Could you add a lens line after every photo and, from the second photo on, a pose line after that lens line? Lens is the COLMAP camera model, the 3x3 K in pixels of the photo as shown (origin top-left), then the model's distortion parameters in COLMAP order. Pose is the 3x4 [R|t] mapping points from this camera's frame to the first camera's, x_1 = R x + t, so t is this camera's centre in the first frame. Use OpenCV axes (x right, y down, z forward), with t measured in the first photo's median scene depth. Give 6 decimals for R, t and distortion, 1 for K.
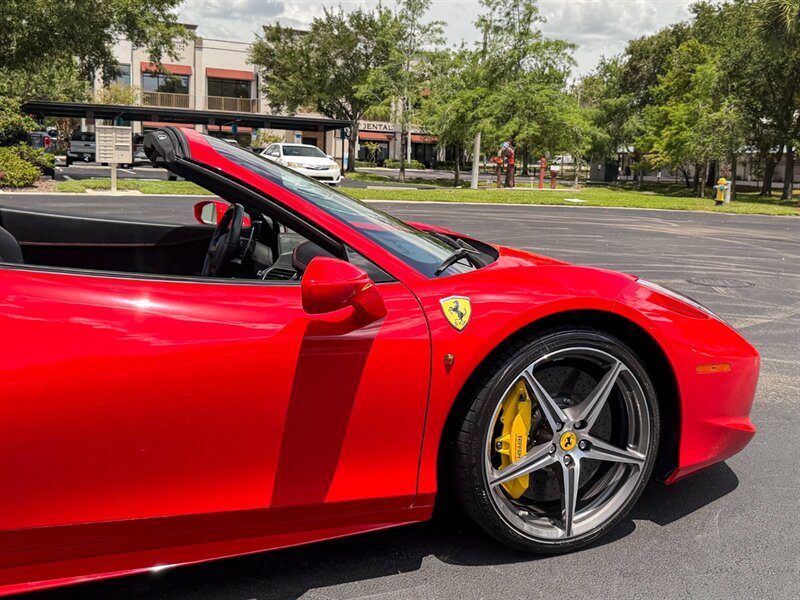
lens RADIAL K [[788.3, 0, 467.6], [0, 788.3, 243.6], [0, 0, 1]] dist [0.174244, -0.327026]
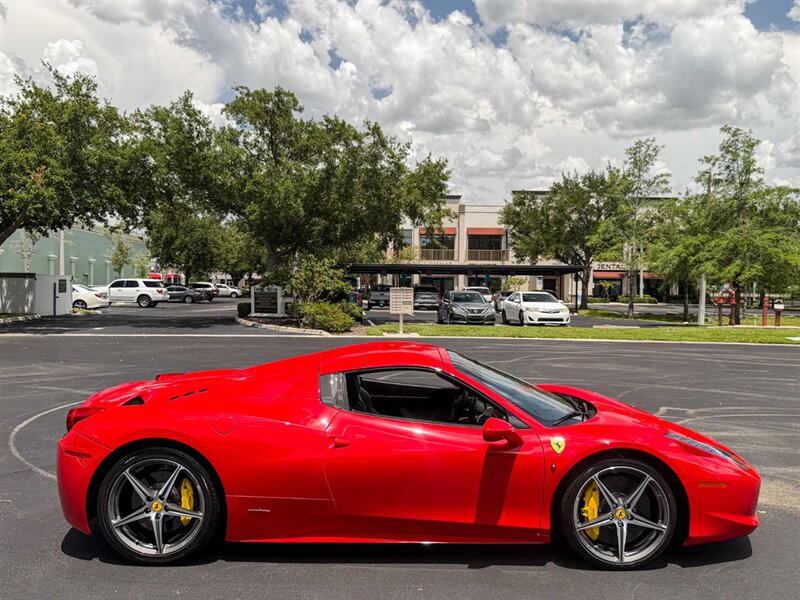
lens RADIAL K [[704.3, 0, 390.0], [0, 704.3, 301.9], [0, 0, 1]] dist [0.131421, -0.263672]
pose [[0.911327, -0.021115, -0.411142, 0.026773], [-0.016114, 0.996089, -0.086874, -0.009024], [0.411369, 0.085795, 0.907422, -0.070347]]
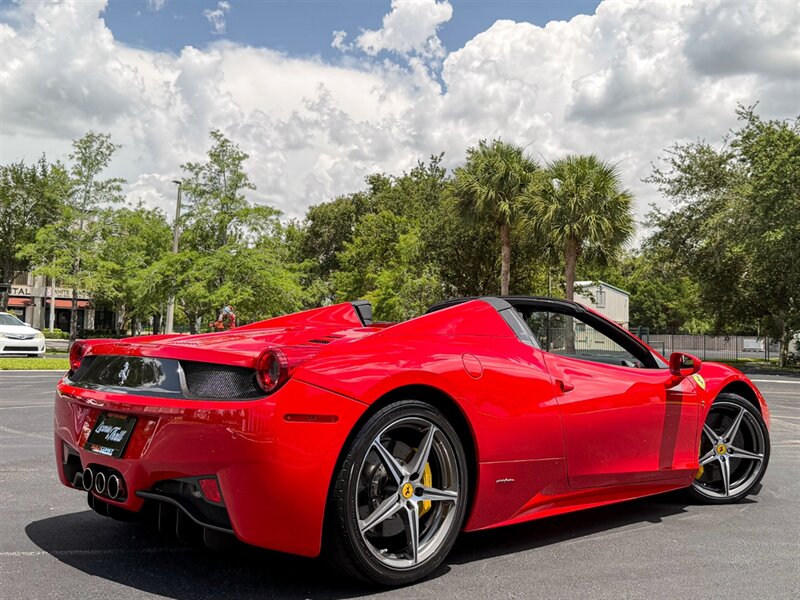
lens RADIAL K [[876.7, 0, 403.2], [0, 876.7, 263.4], [0, 0, 1]] dist [0.167205, -0.354964]
pose [[0.936072, 0.010895, 0.351639, -0.109835], [0.050896, 0.984811, -0.166001, 0.008779], [-0.348107, 0.173286, 0.921300, -0.069377]]
